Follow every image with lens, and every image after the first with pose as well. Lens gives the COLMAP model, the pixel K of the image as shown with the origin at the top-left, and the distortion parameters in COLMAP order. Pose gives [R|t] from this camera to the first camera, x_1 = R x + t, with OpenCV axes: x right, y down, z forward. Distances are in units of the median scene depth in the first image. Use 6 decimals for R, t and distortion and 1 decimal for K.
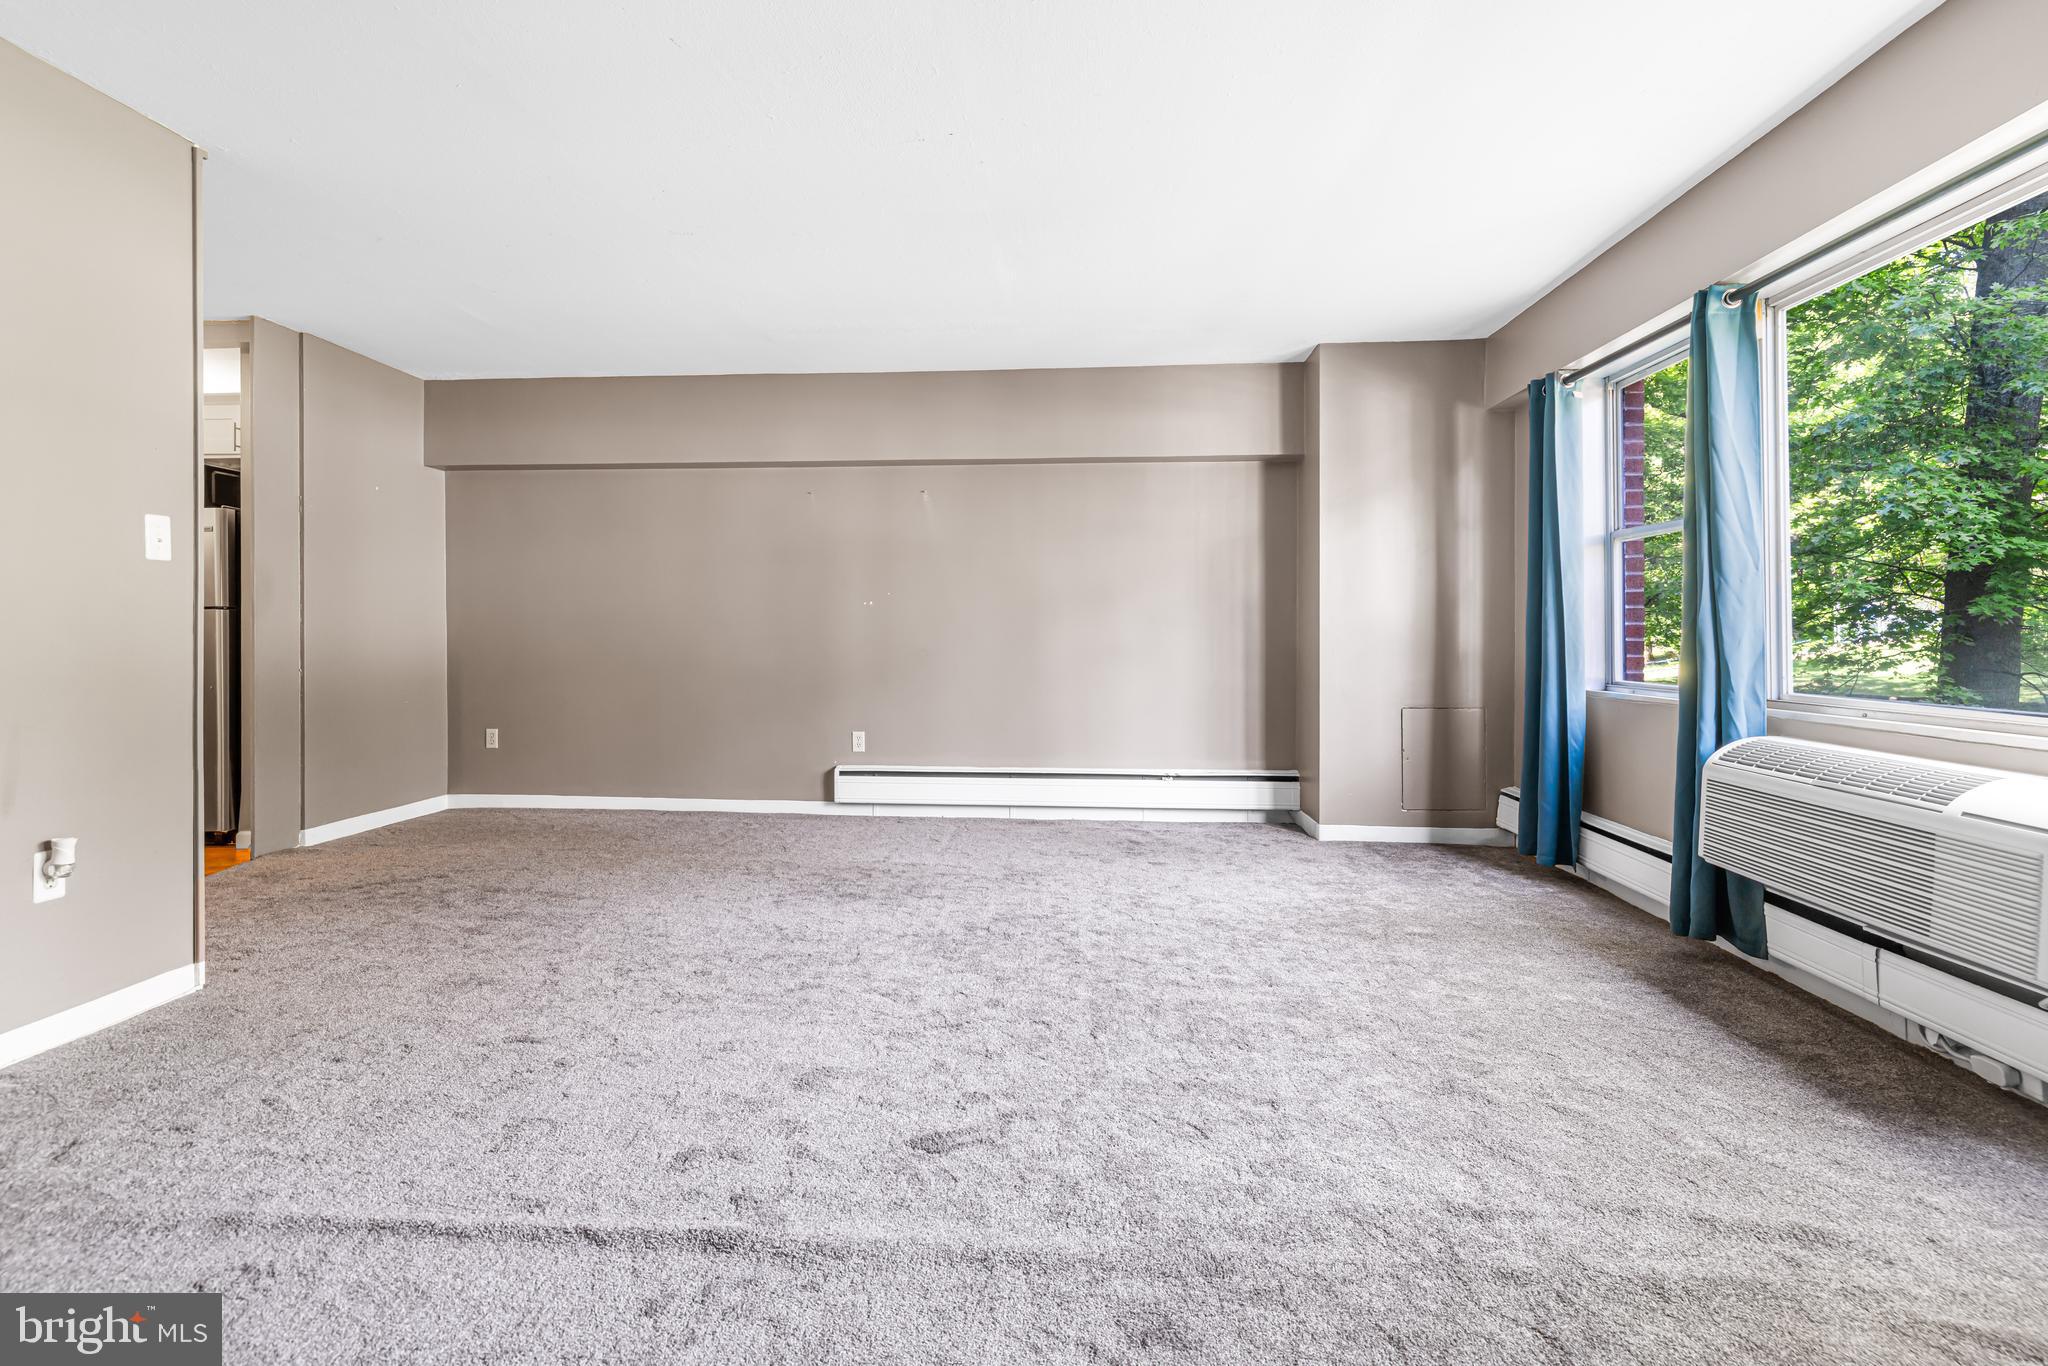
lens RADIAL K [[928.6, 0, 1012.4], [0, 928.6, 642.3], [0, 0, 1]] dist [0.001161, 0.000191]
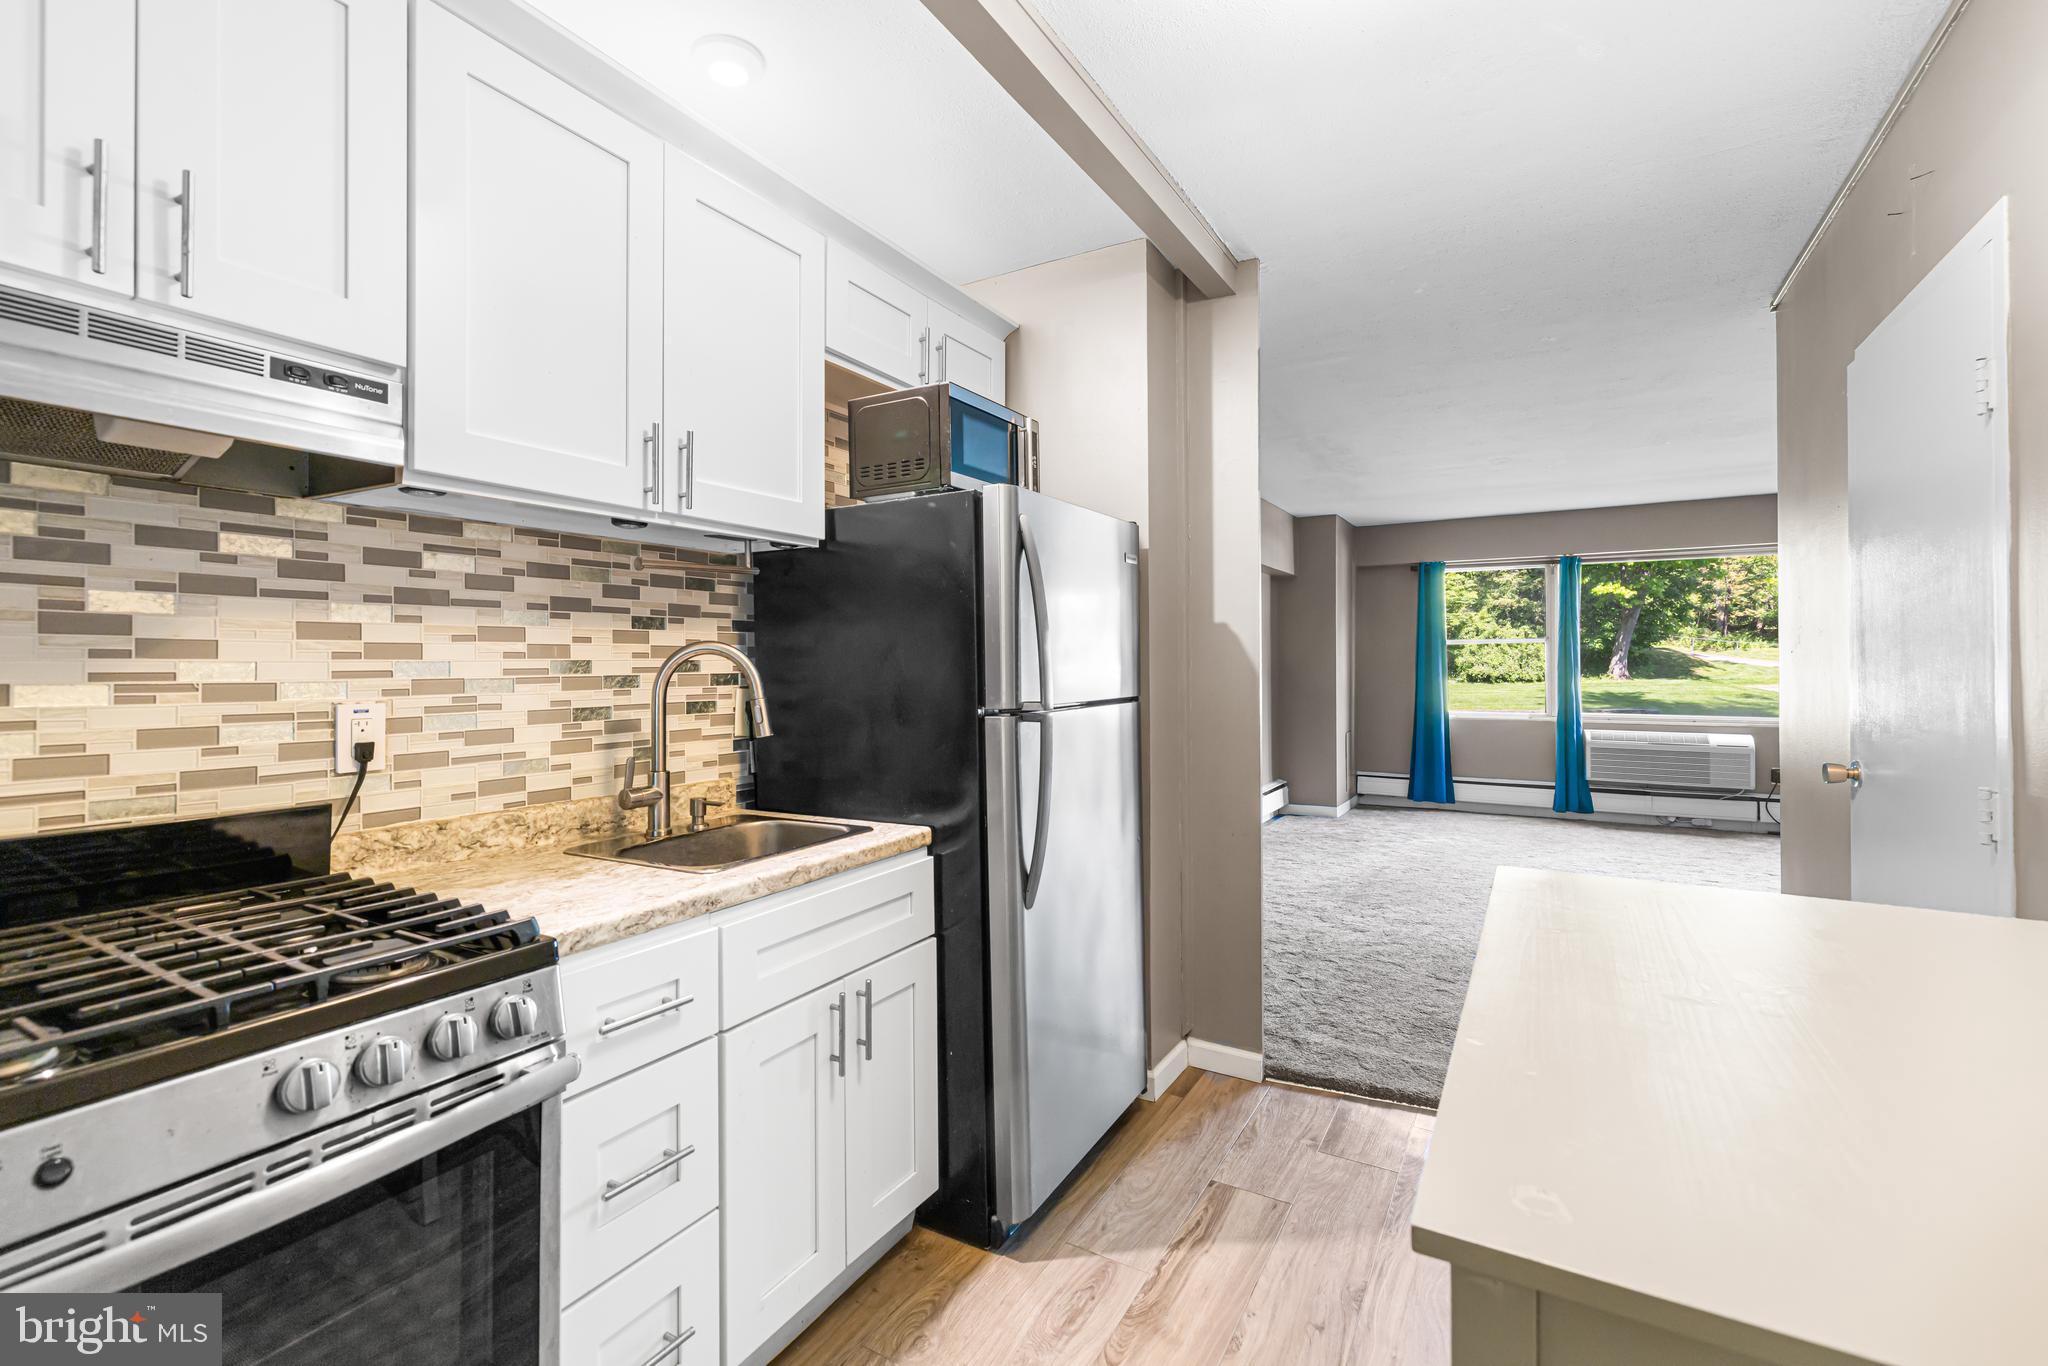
lens RADIAL K [[906.7, 0, 1011.5], [0, 906.7, 659.3], [0, 0, 1]] dist [0.001932, -0.000156]
pose [[0.441030, 0.004486, 0.897481, -1.958062], [0.009667, 0.999906, -0.009748, -0.079466], [-0.897440, 0.012975, 0.440945, 1.158482]]
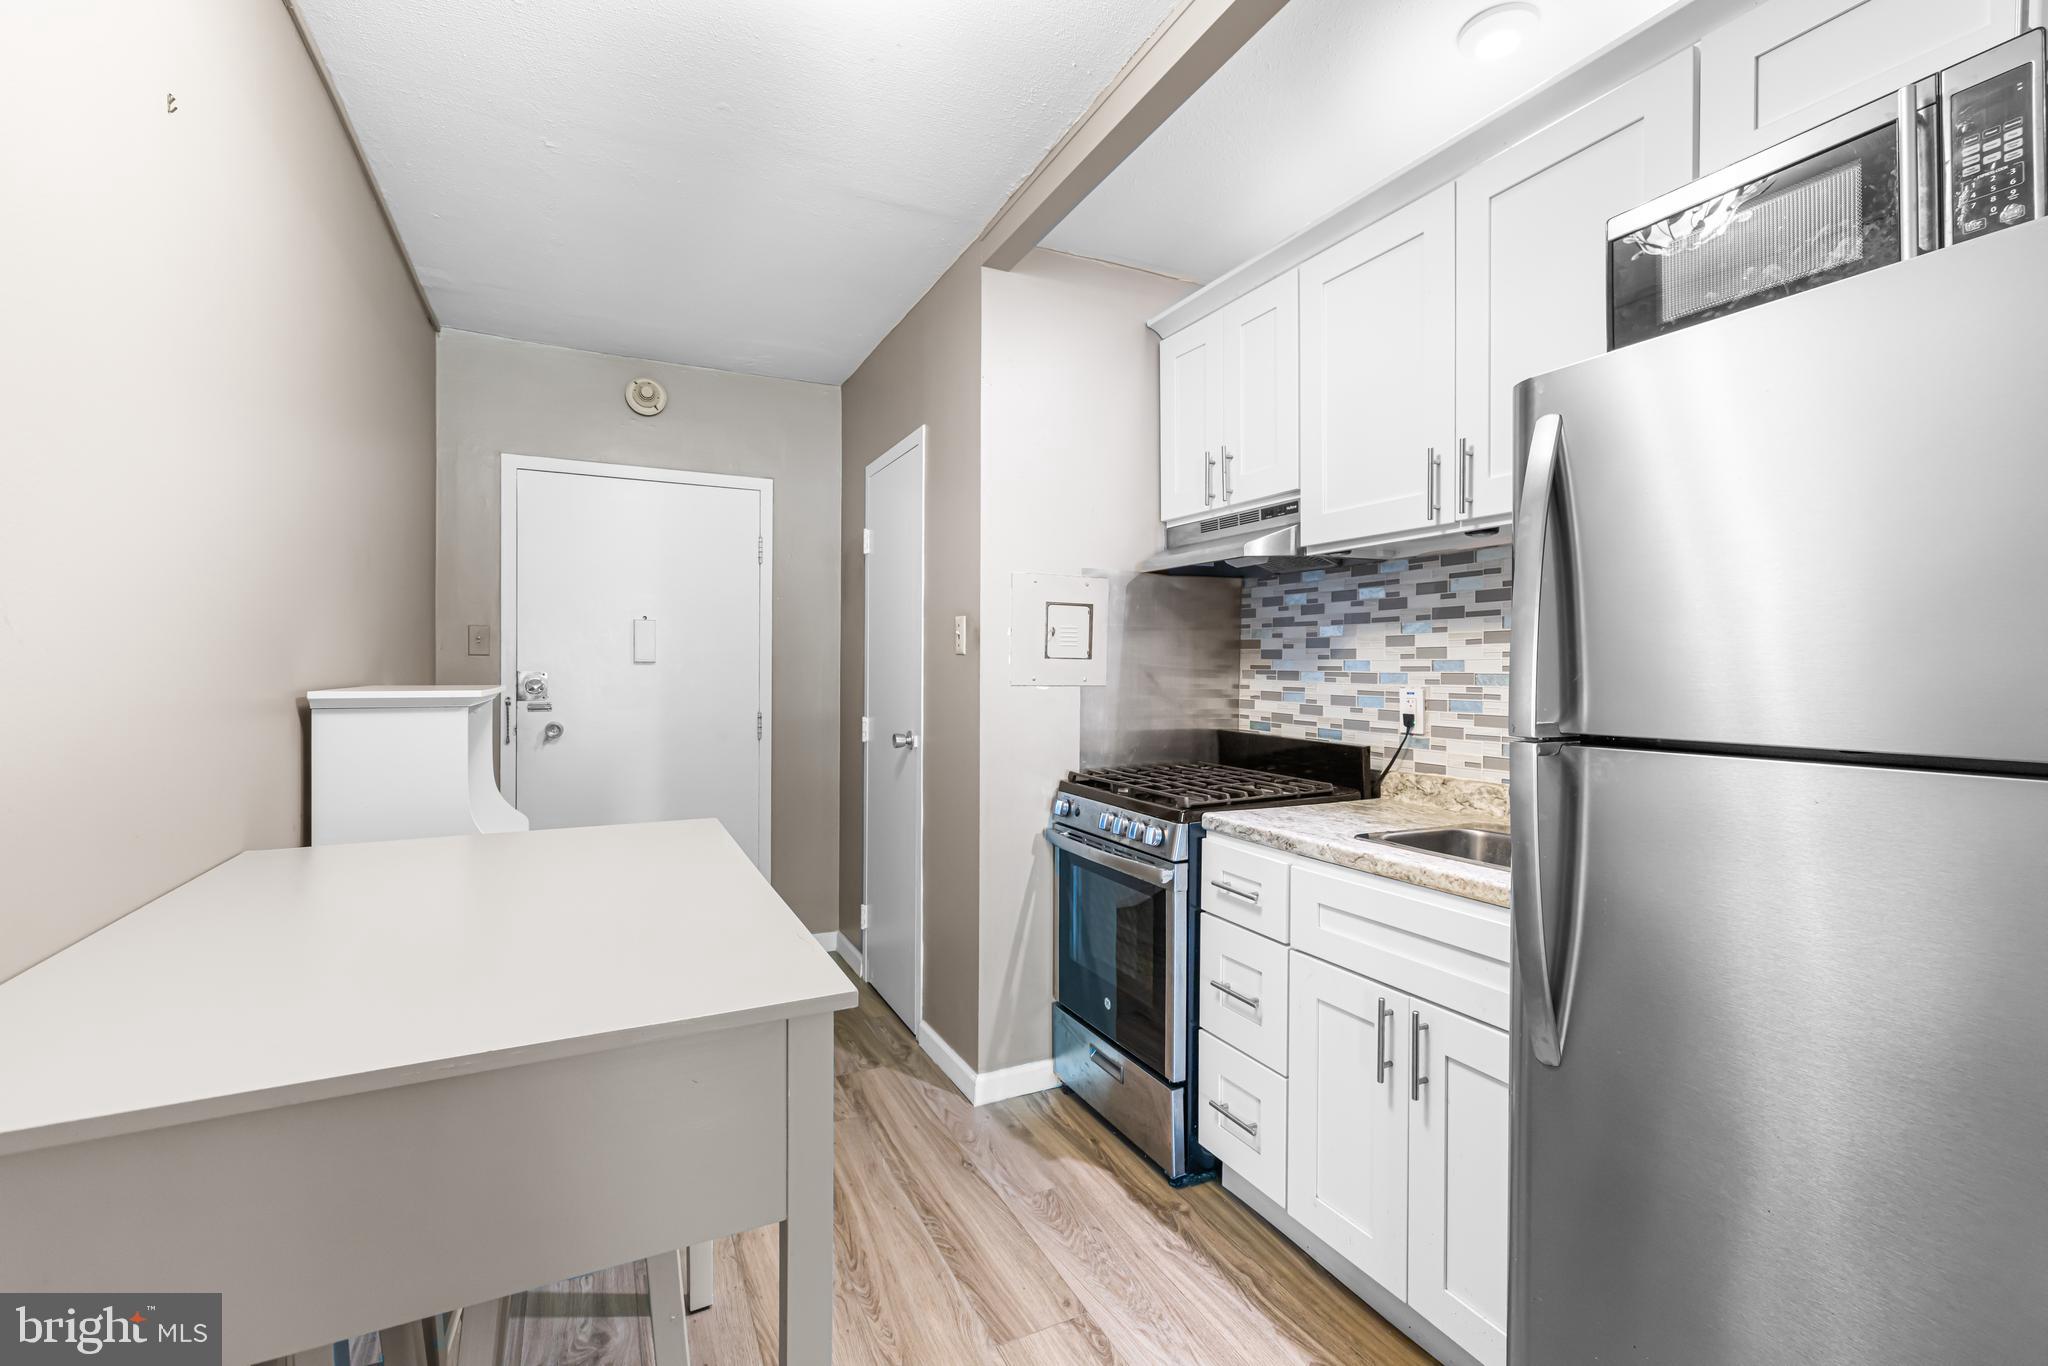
lens RADIAL K [[893.3, 0, 1026.7], [0, 893.3, 667.8], [0, 0, 1]] dist [0.000983, 0.000102]
pose [[0.508732, 0.004736, -0.860912, -1.200464], [-0.010350, 0.999946, -0.000616, -0.076619], [0.860863, 0.009224, 0.508754, 1.049434]]
